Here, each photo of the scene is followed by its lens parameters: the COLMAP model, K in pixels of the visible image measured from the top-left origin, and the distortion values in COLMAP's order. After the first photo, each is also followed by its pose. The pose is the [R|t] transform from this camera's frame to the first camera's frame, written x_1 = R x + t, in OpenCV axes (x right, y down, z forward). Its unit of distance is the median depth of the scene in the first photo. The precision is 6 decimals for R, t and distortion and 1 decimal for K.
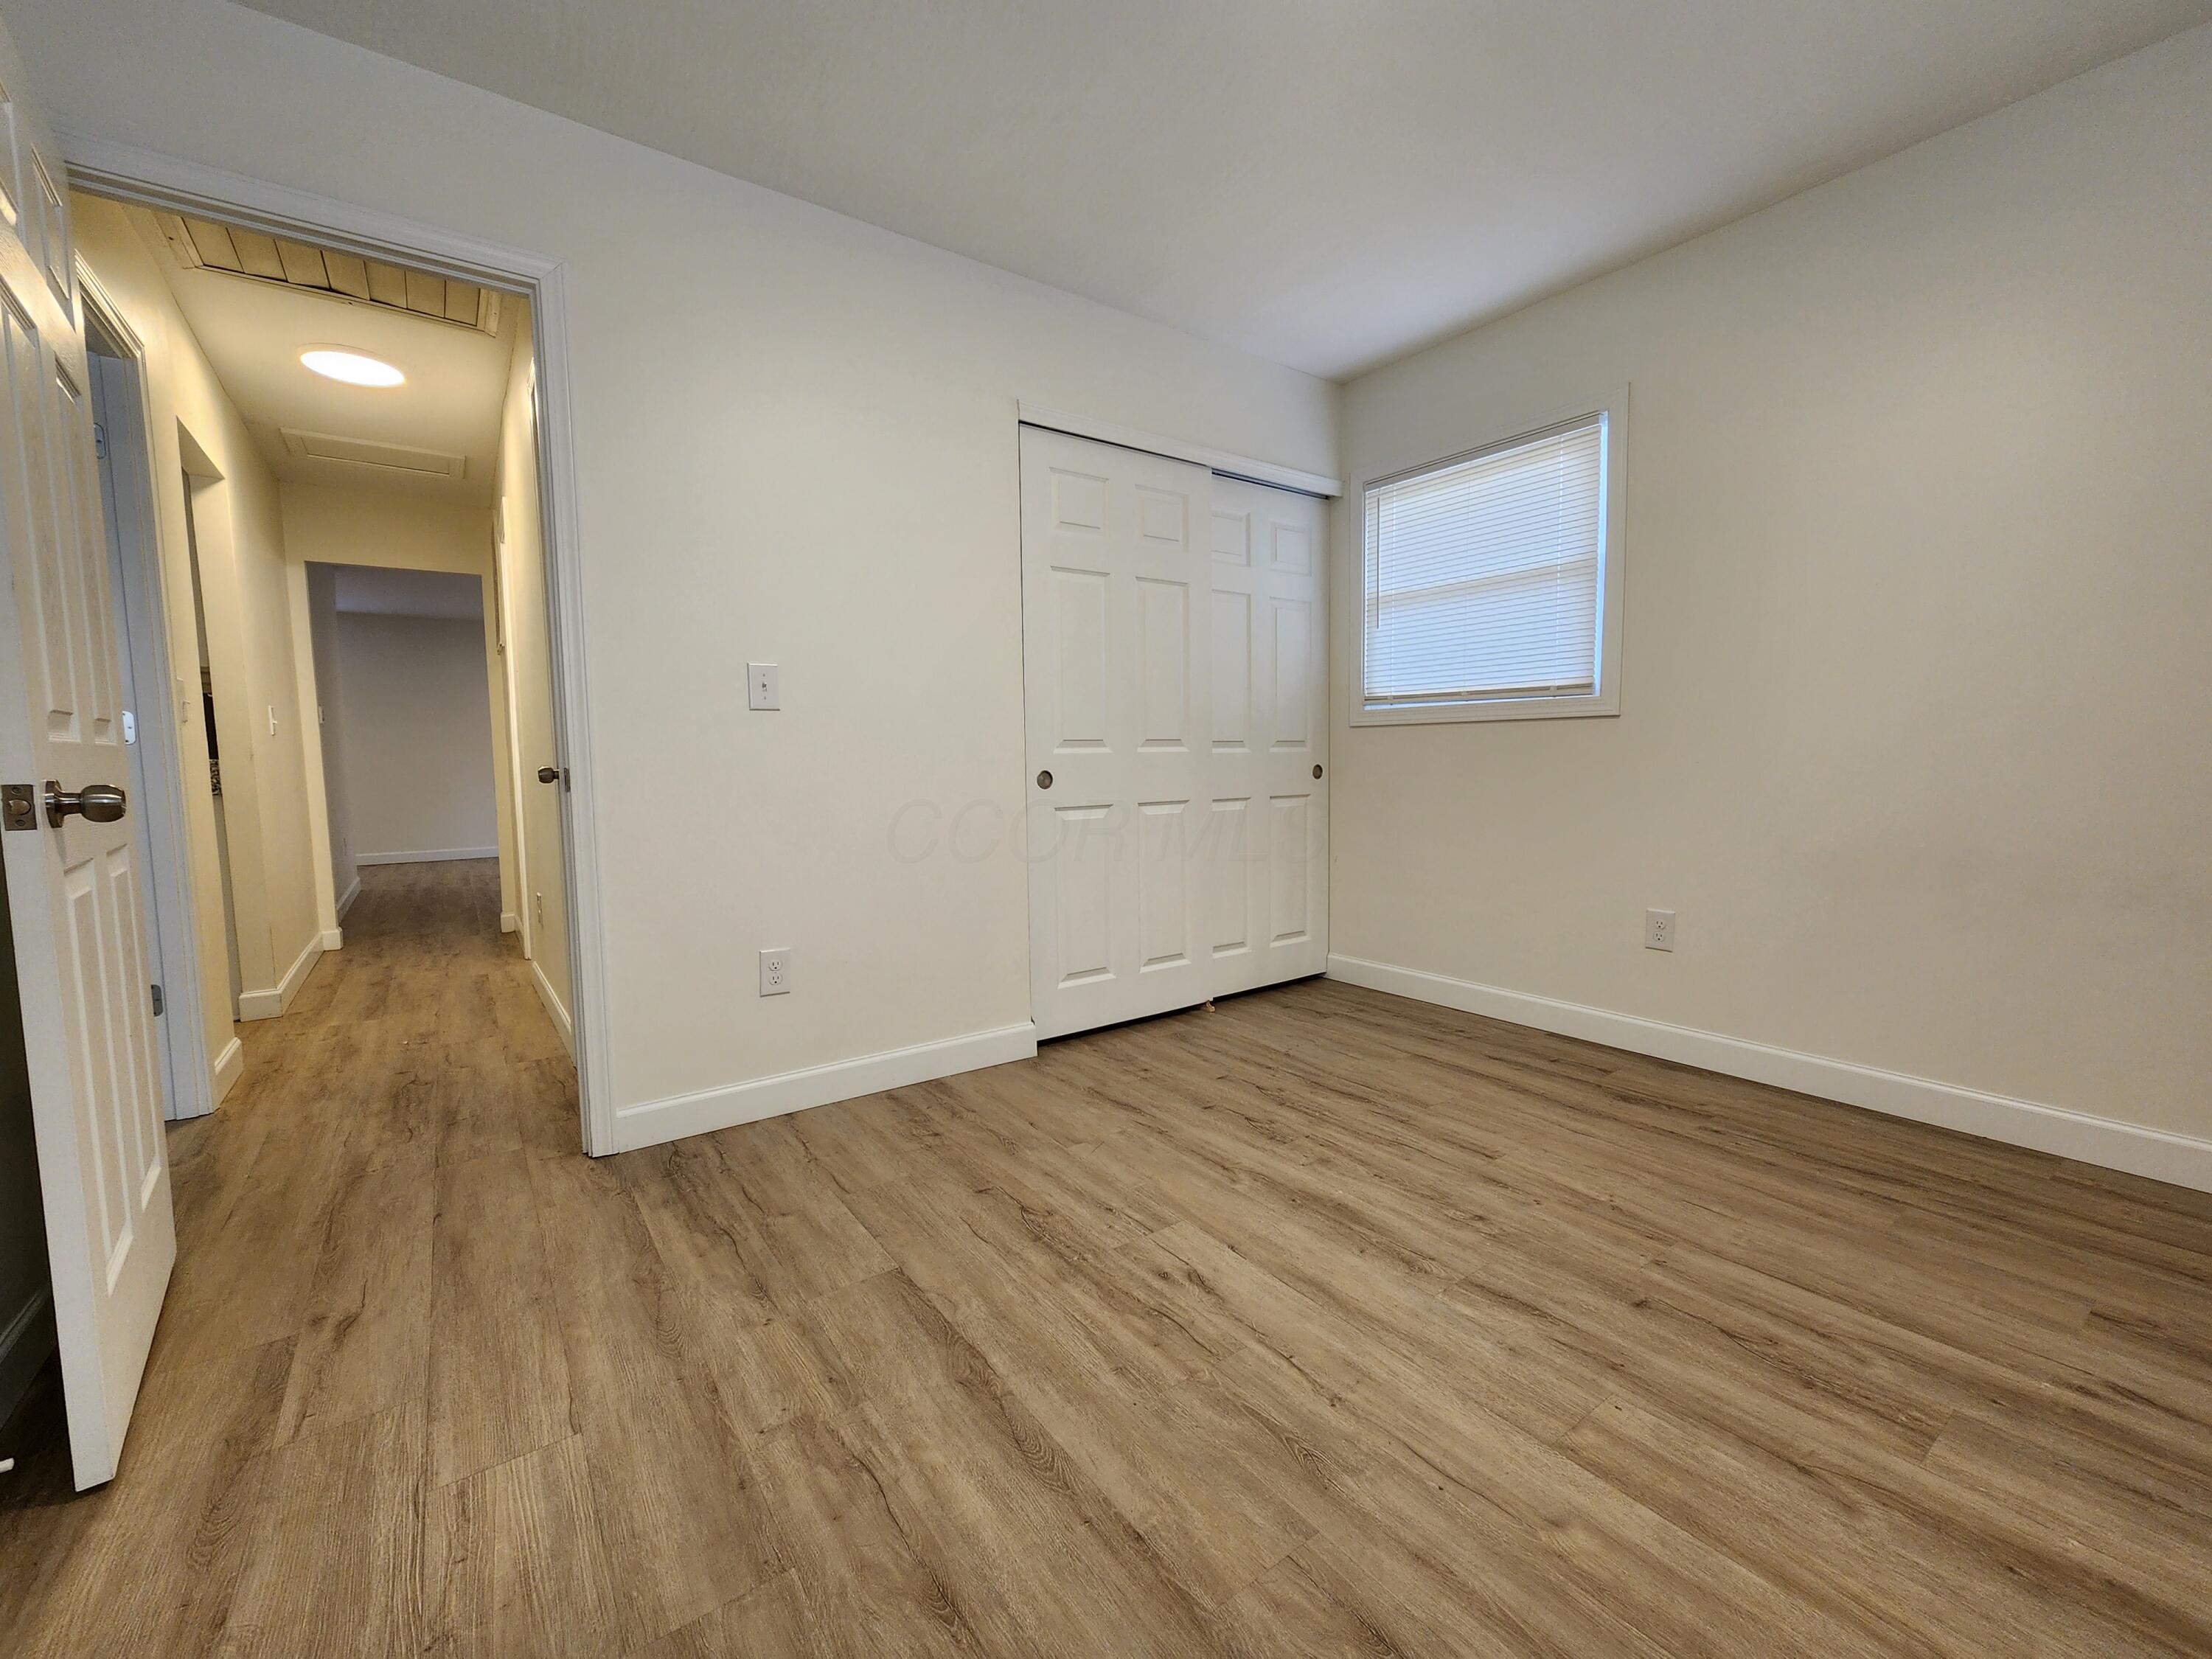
lens RADIAL K [[894.6, 0, 1106.2], [0, 894.6, 832.3], [0, 0, 1]] dist [0.008197, -0.000084]
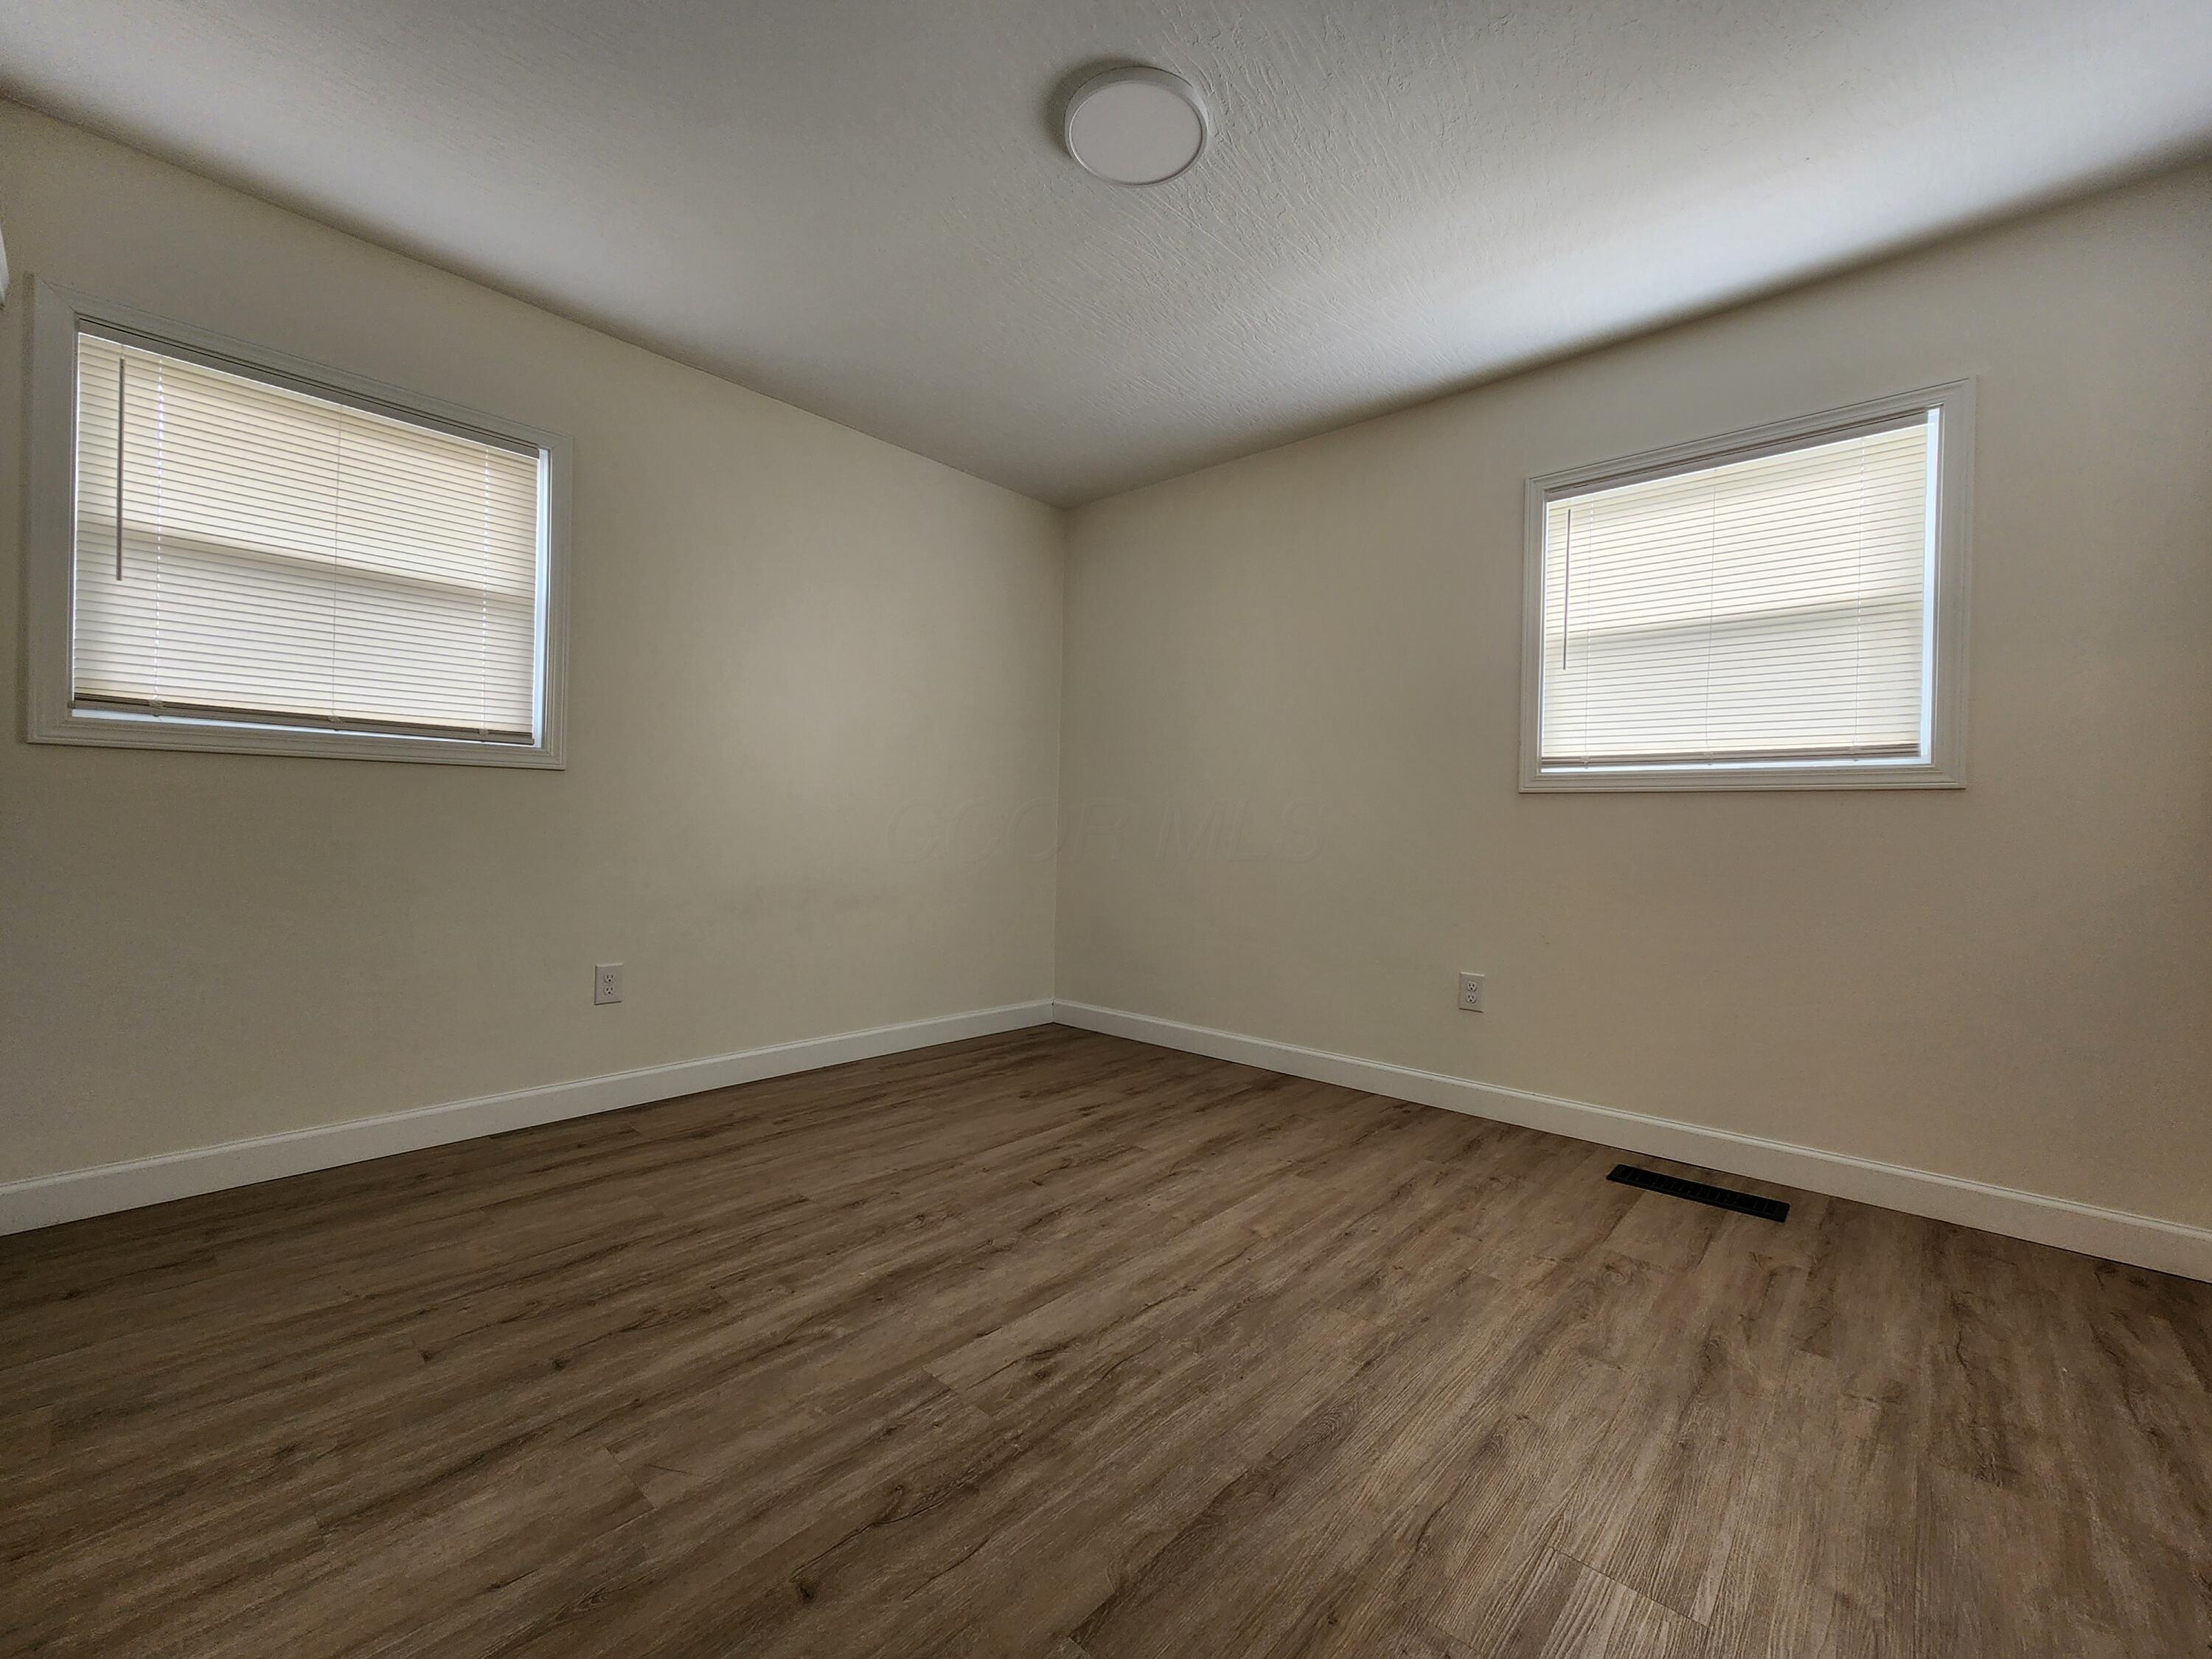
lens RADIAL K [[905.4, 0, 1101.4], [0, 905.4, 832.0], [0, 0, 1]] dist [0.005043, 0.000515]
pose [[-0.188360, 0.002200, 0.982098, -0.701626], [0.067788, 0.997642, 0.010767, -0.051110], [-0.979758, 0.068603, -0.188065, 0.883945]]
